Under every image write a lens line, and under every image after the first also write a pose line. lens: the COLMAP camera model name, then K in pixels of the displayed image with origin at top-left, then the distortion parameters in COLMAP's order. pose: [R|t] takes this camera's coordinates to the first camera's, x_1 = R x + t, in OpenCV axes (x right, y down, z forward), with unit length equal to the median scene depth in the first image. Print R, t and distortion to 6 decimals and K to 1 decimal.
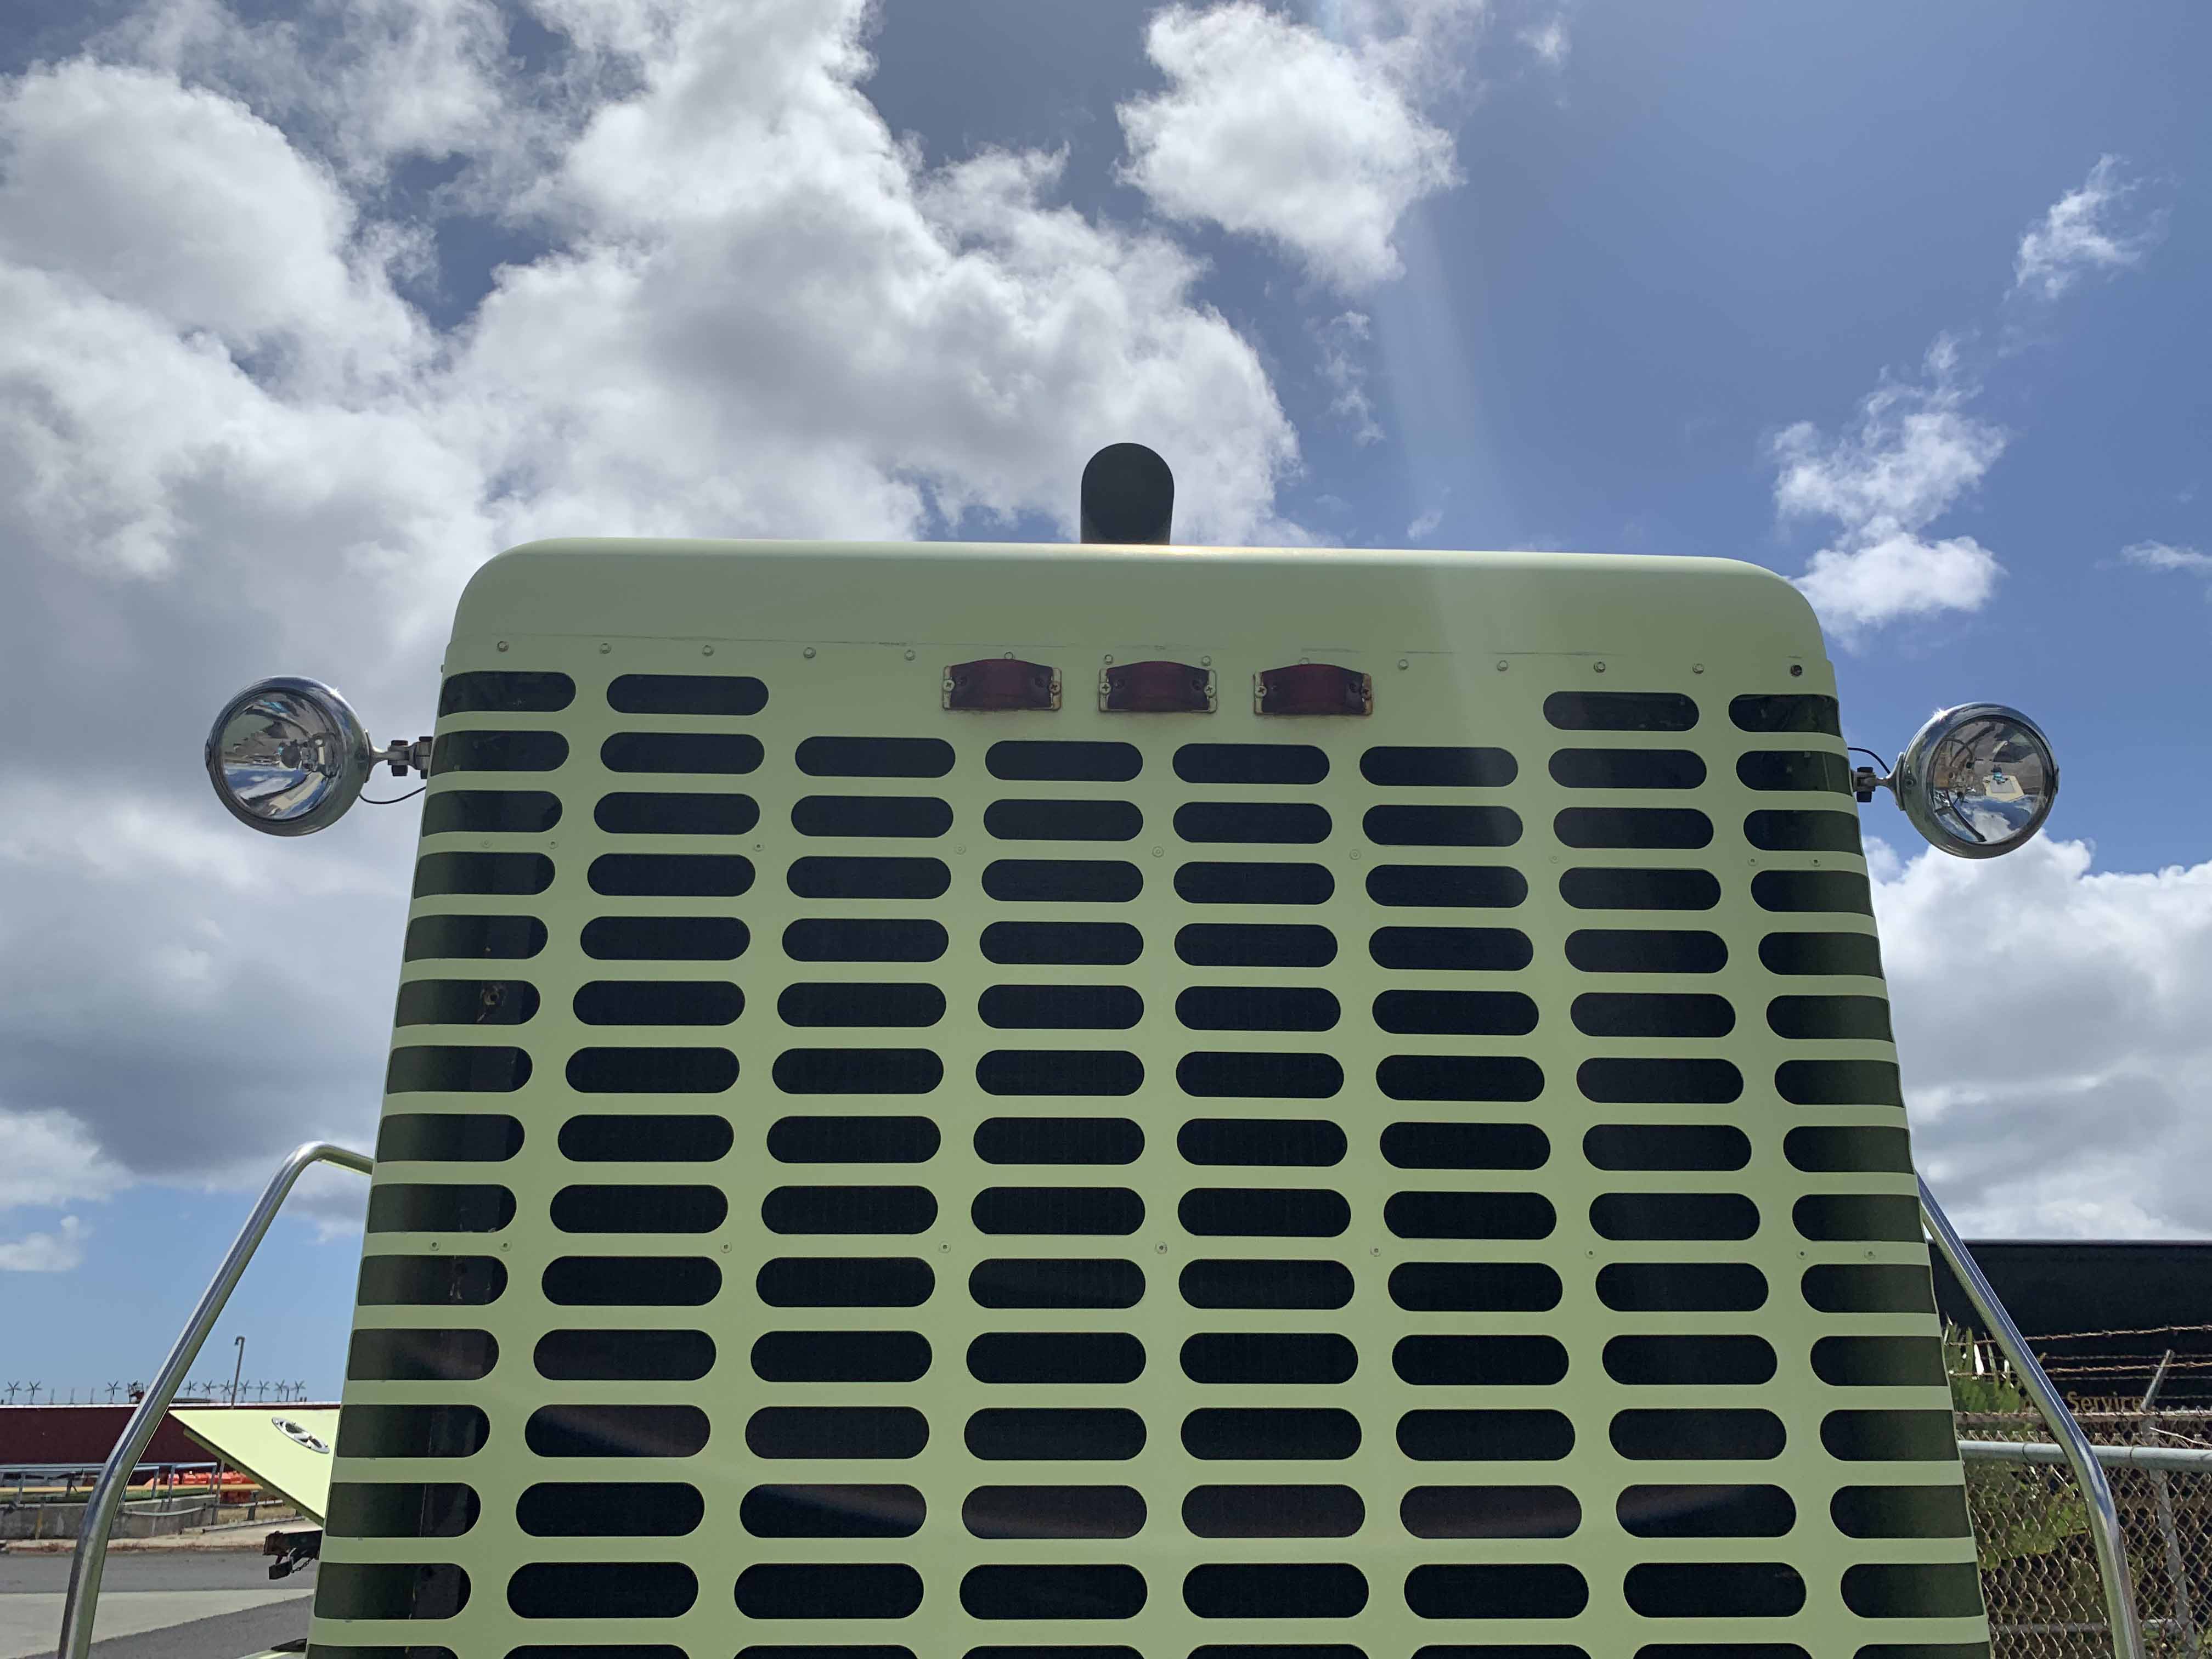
lens RADIAL K [[1651.1, 0, 1106.0], [0, 1651.1, 829.5], [0, 0, 1]] dist [0.093732, -0.146755]
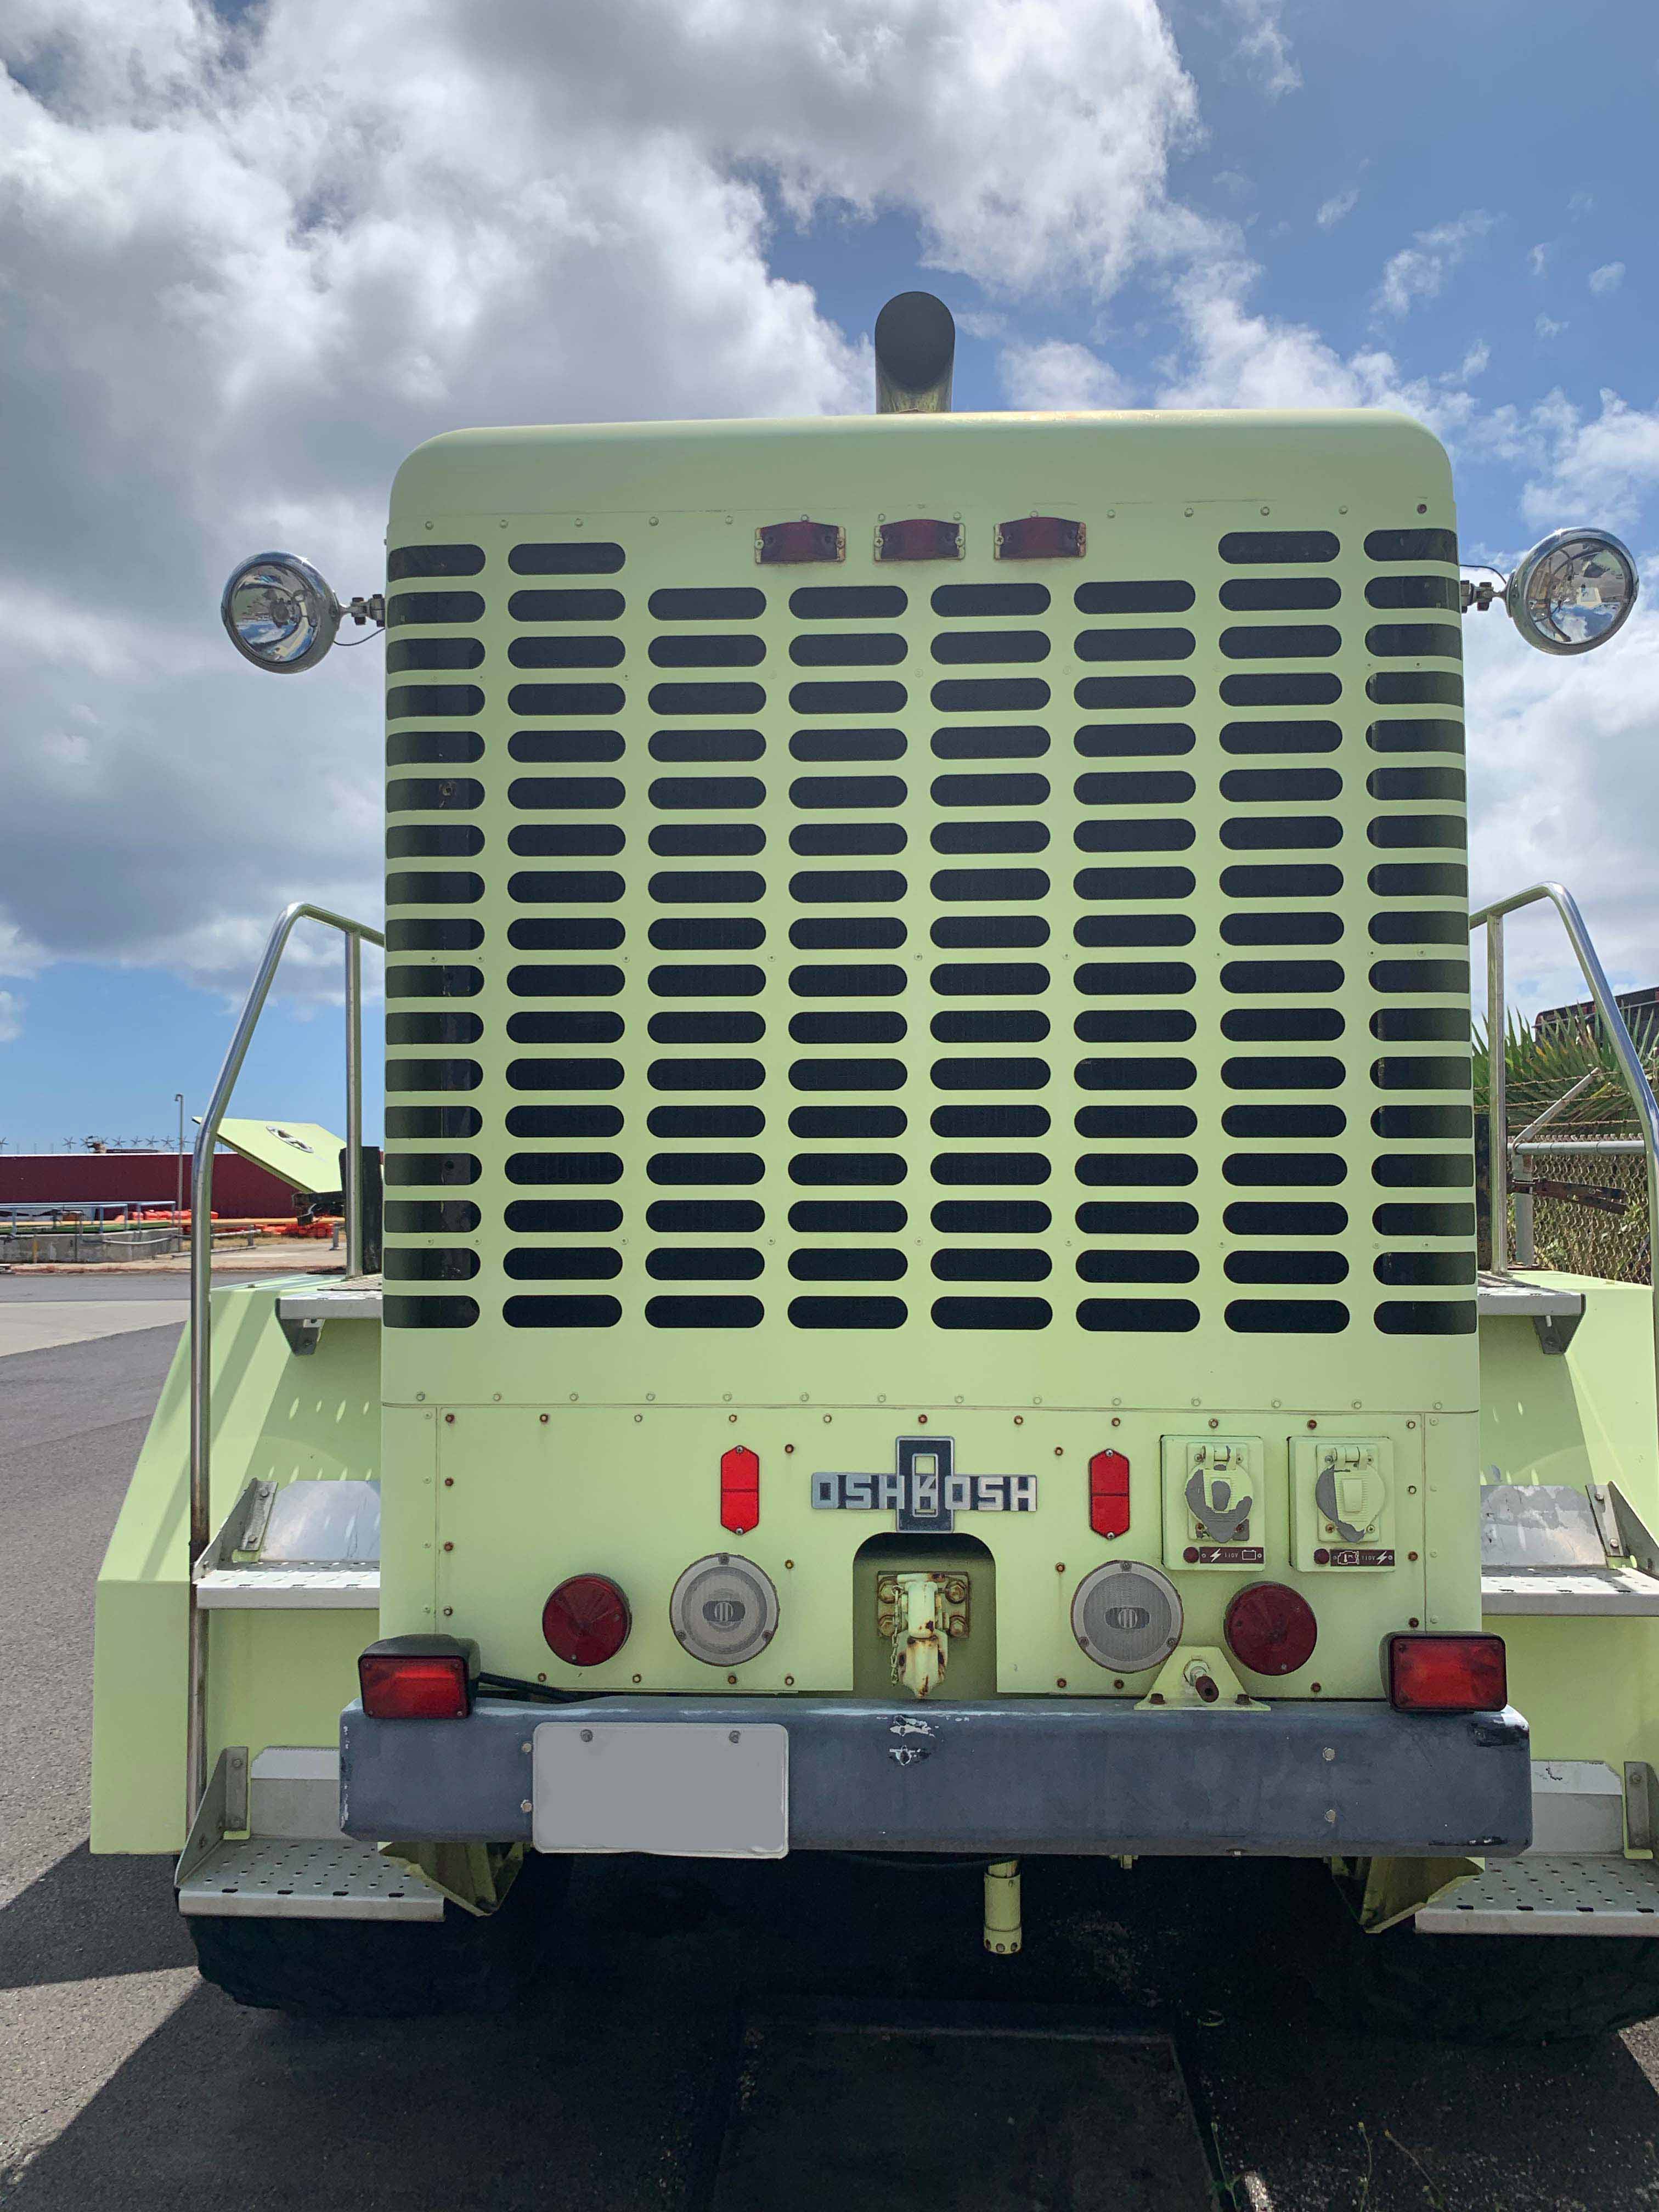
lens RADIAL K [[1713.3, 0, 829.5], [0, 1713.3, 1106.0], [0, 0, 1]] dist [0.001509, -0.002870]
pose [[0.996011, -0.005466, -0.089058, 0.077076], [0.031519, 0.955328, 0.293863, -0.057731], [0.083474, -0.295498, 0.951690, -0.412731]]
